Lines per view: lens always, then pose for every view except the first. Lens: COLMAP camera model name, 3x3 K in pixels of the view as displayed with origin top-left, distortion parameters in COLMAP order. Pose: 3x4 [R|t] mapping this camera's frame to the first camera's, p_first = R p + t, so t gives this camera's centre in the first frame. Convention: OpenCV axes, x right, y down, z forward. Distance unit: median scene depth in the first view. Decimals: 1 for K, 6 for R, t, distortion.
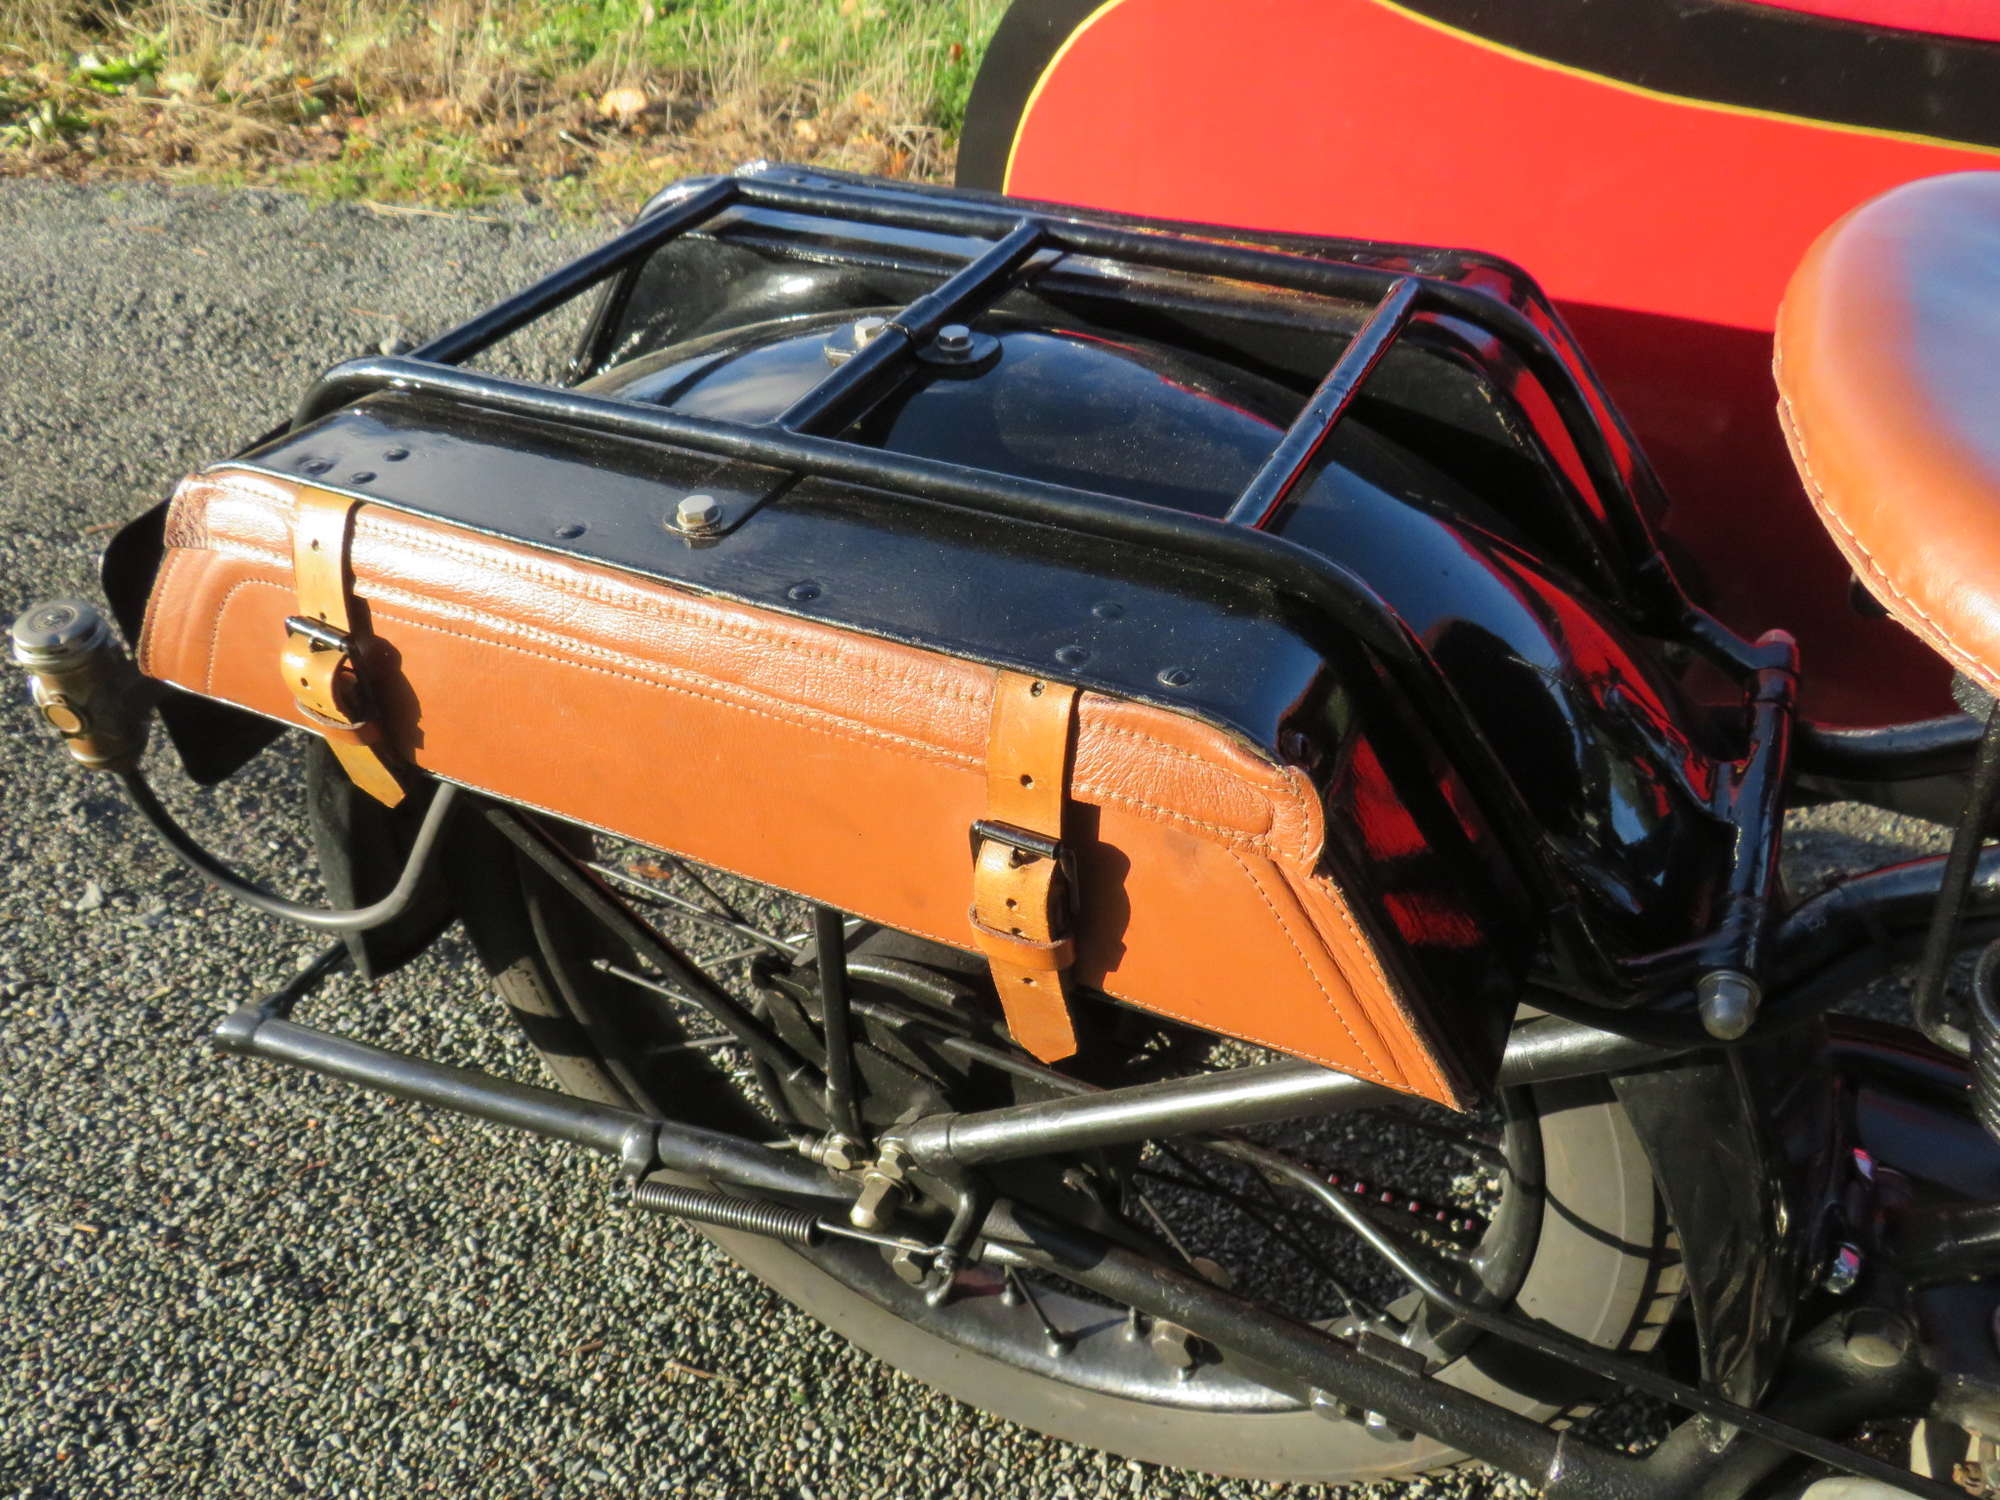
lens RADIAL K [[1551.1, 0, 997.2], [0, 1551.1, 752.7], [0, 0, 1]] dist [-0.035362, 0.000793]
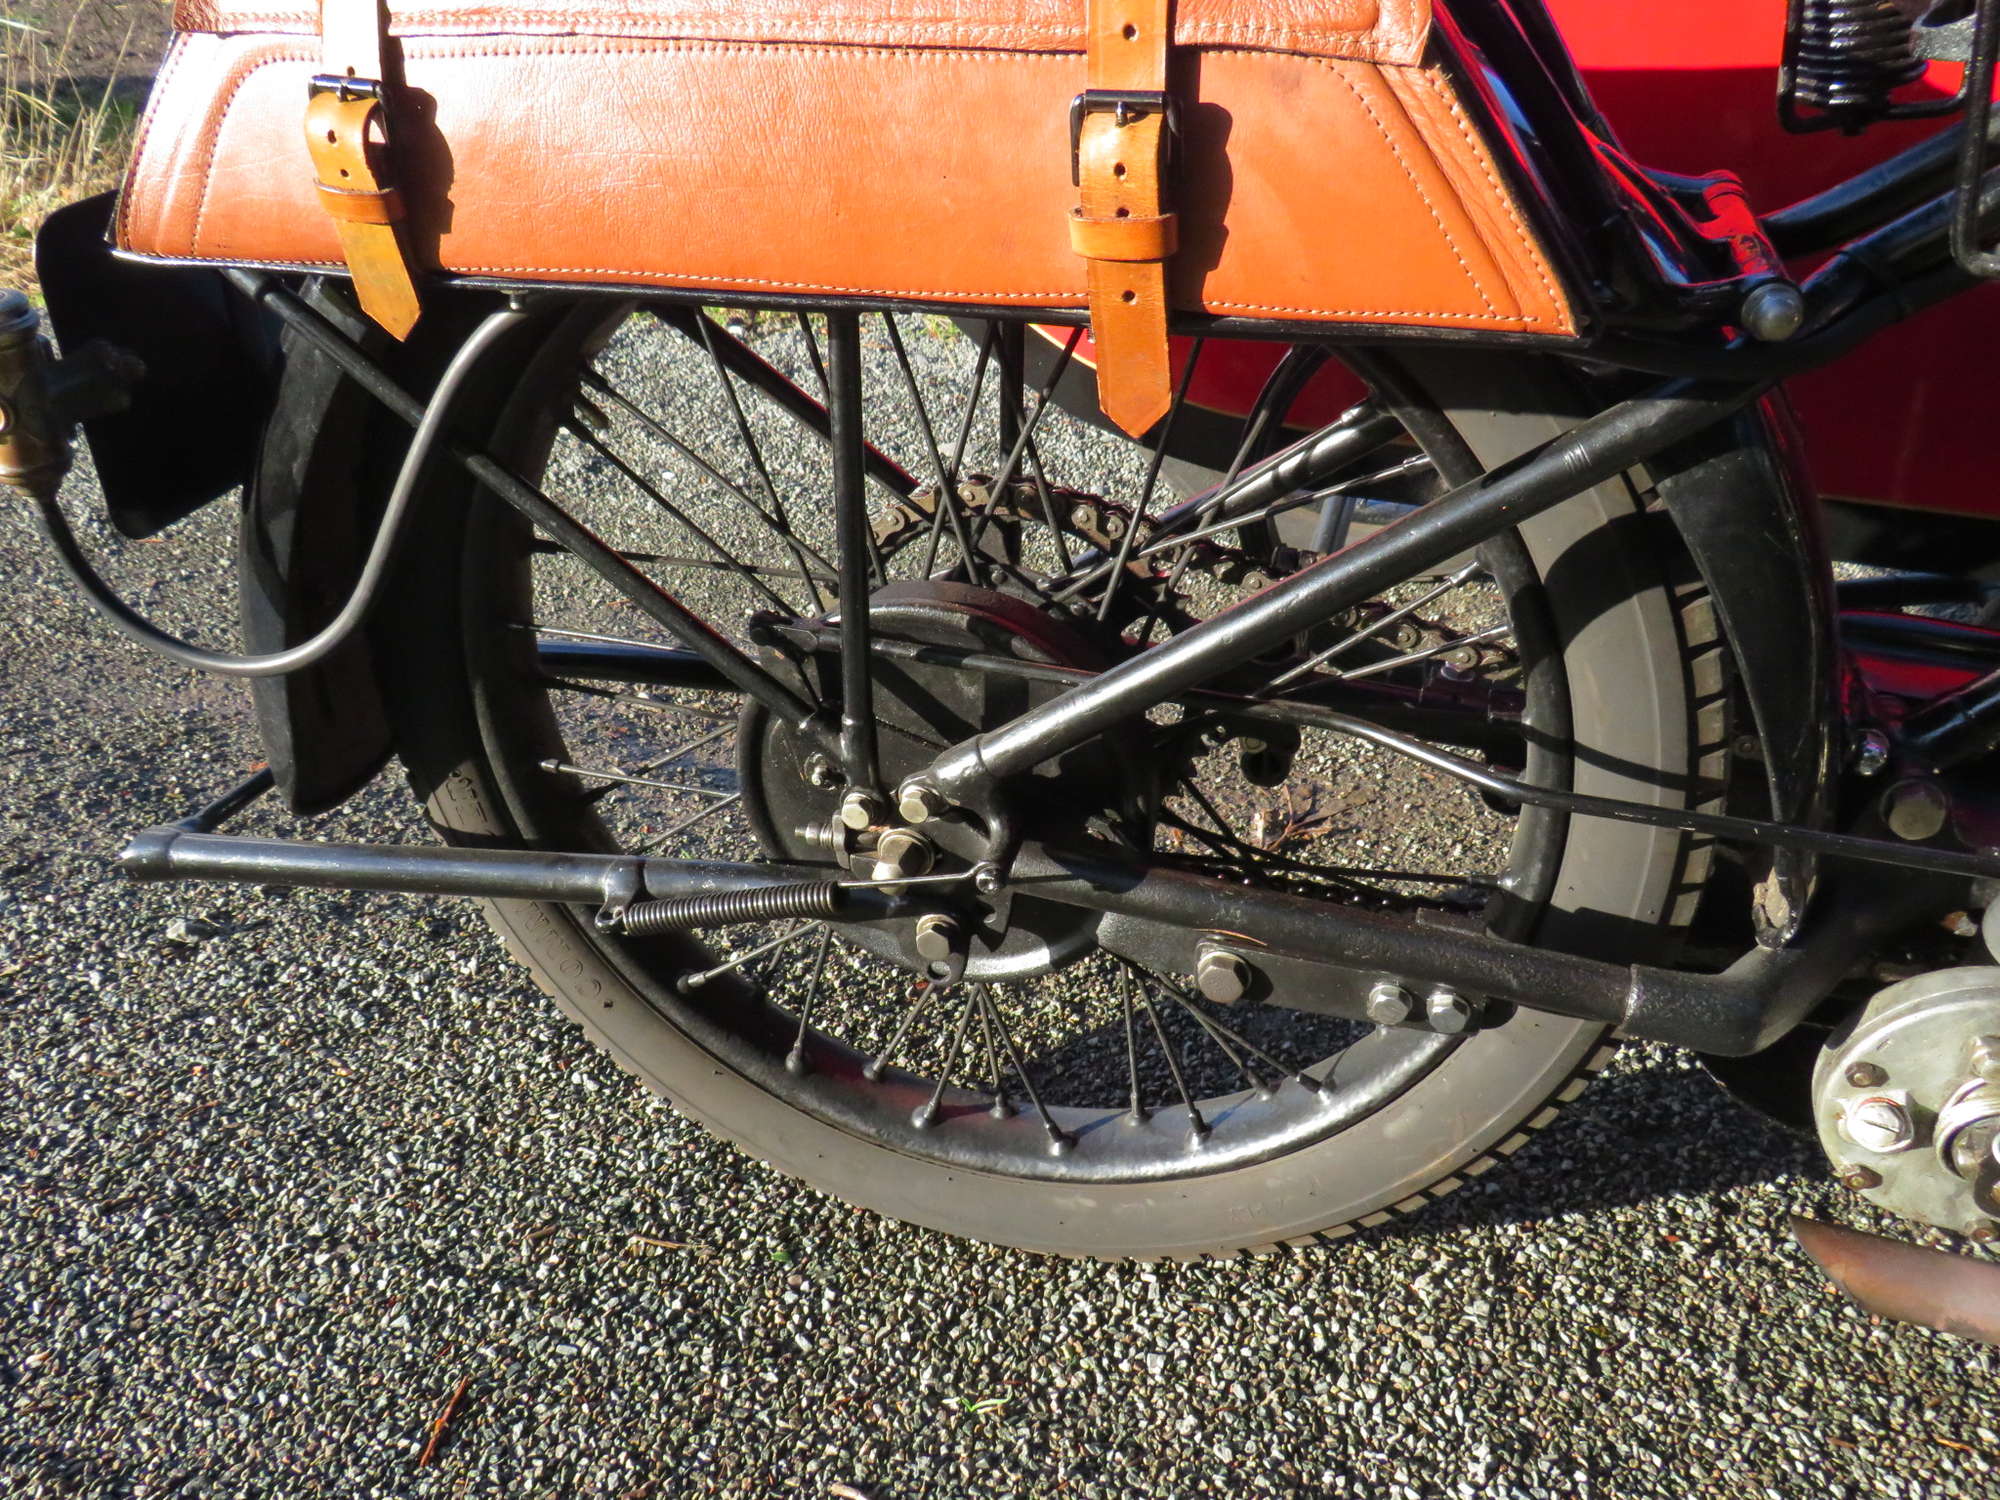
lens RADIAL K [[1551.1, 0, 997.2], [0, 1551.1, 752.7], [0, 0, 1]] dist [-0.035362, 0.000793]
pose [[0.988971, -0.070869, 0.130052, -0.098652], [0.089153, 0.986039, -0.140636, 0.262585], [-0.118269, 0.150680, 0.981483, 0.035656]]
